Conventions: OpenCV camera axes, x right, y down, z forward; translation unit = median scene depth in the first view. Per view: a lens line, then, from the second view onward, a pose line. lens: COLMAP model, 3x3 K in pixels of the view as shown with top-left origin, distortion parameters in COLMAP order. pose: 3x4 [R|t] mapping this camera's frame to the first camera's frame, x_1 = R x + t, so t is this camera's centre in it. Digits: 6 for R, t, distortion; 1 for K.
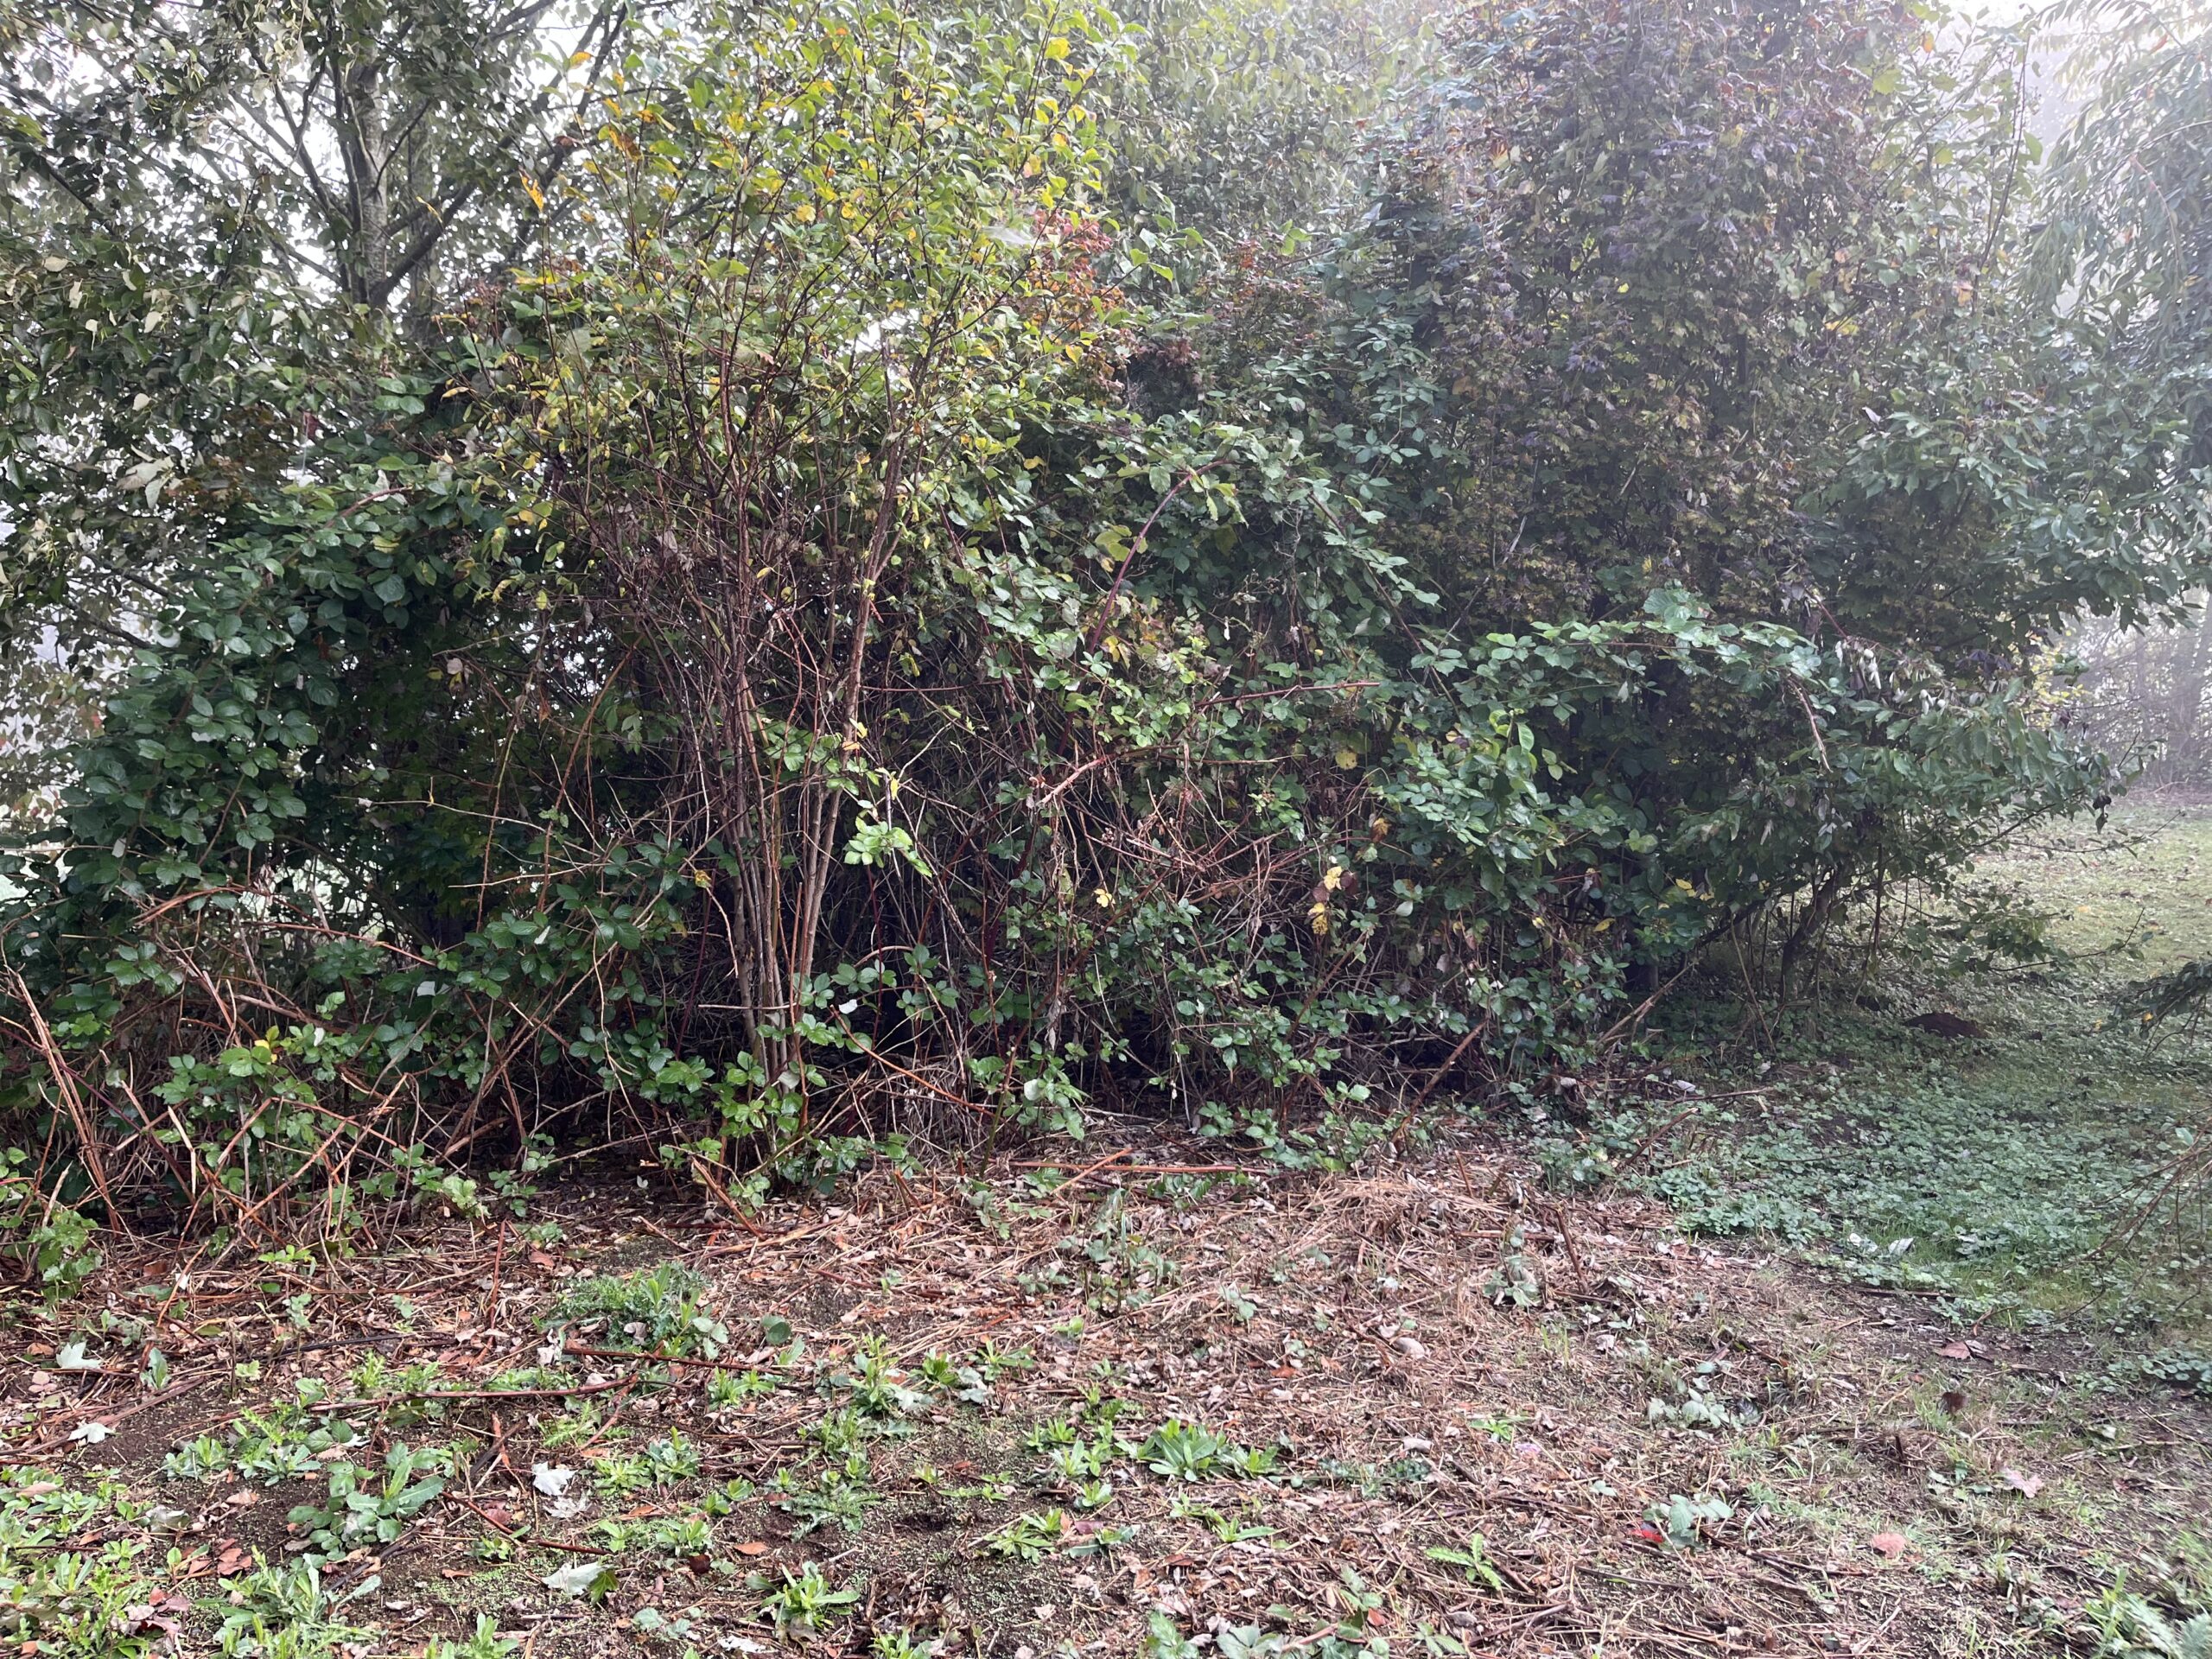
lens RADIAL K [[1652.7, 0, 1111.9], [0, 1652.7, 824.7], [0, 0, 1]] dist [0.024222, -0.008097]
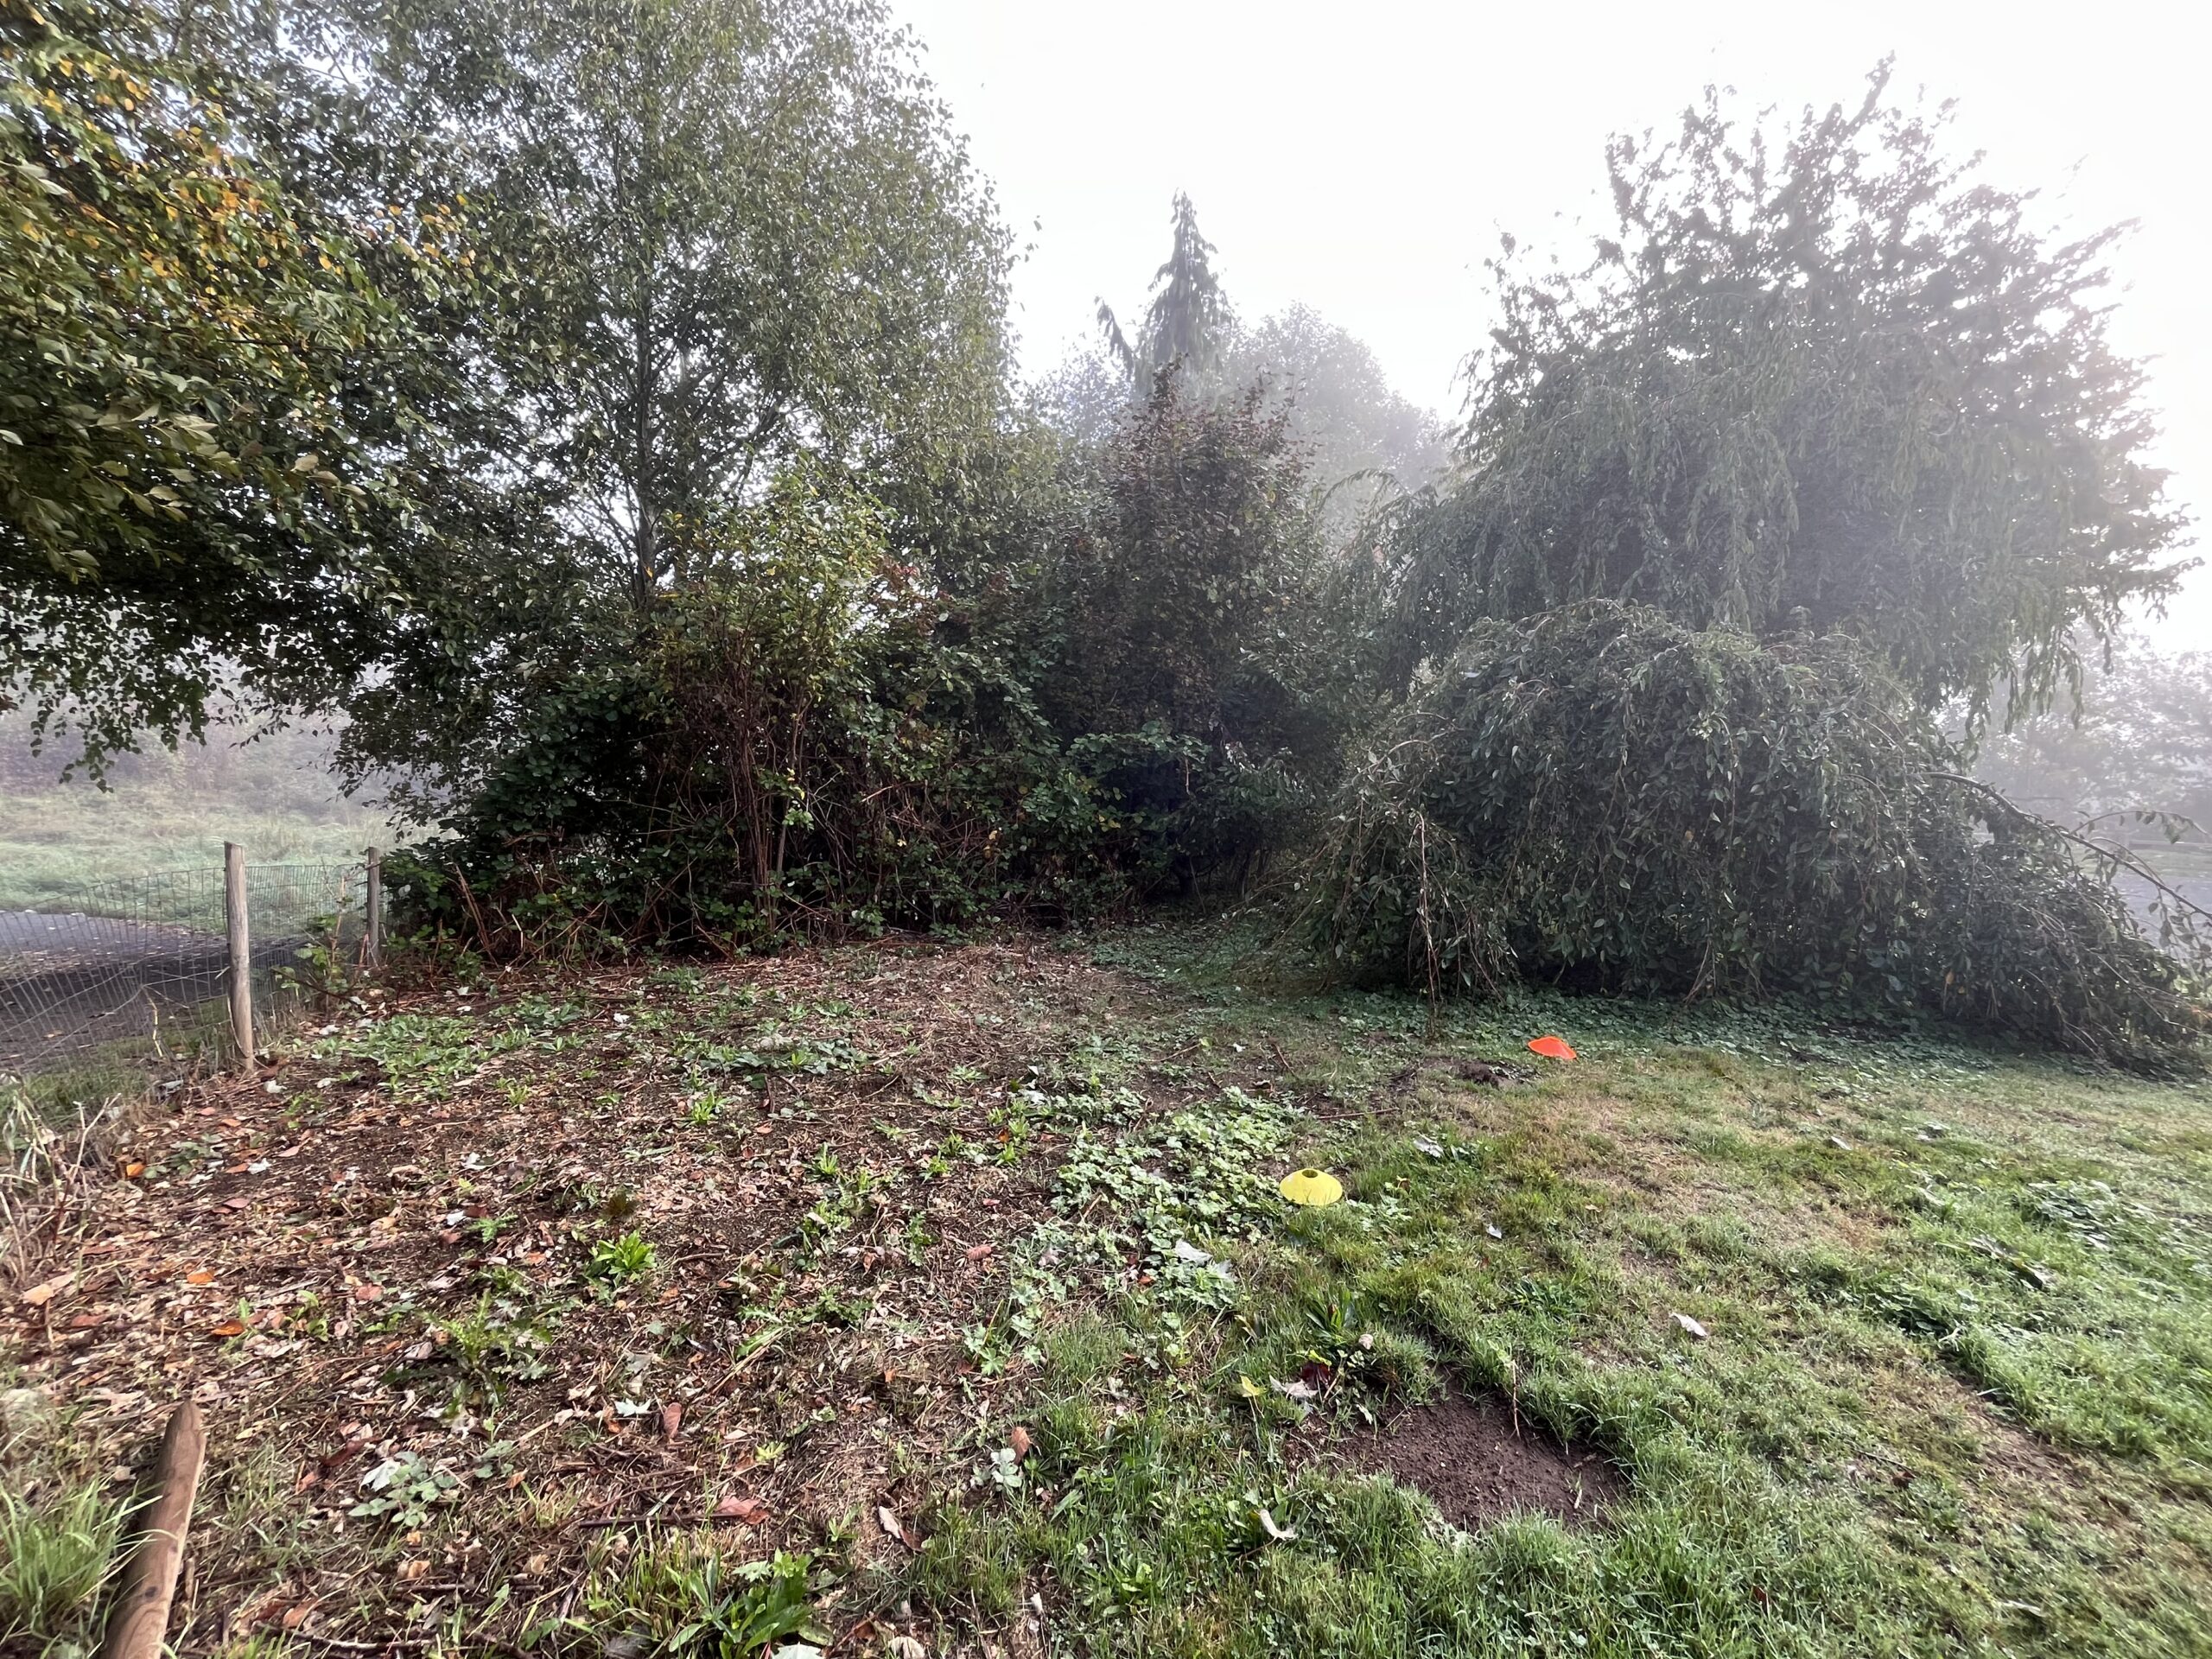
lens RADIAL K [[888.6, 0, 1111.2], [0, 888.6, 834.8], [0, 0, 1]] dist [0.003363, 0.000694]
pose [[0.999867, 0.008325, 0.014023, 0.294586], [-0.008167, 0.999902, -0.011329, 0.045376], [-0.014116, 0.011213, 0.999837, -0.339955]]
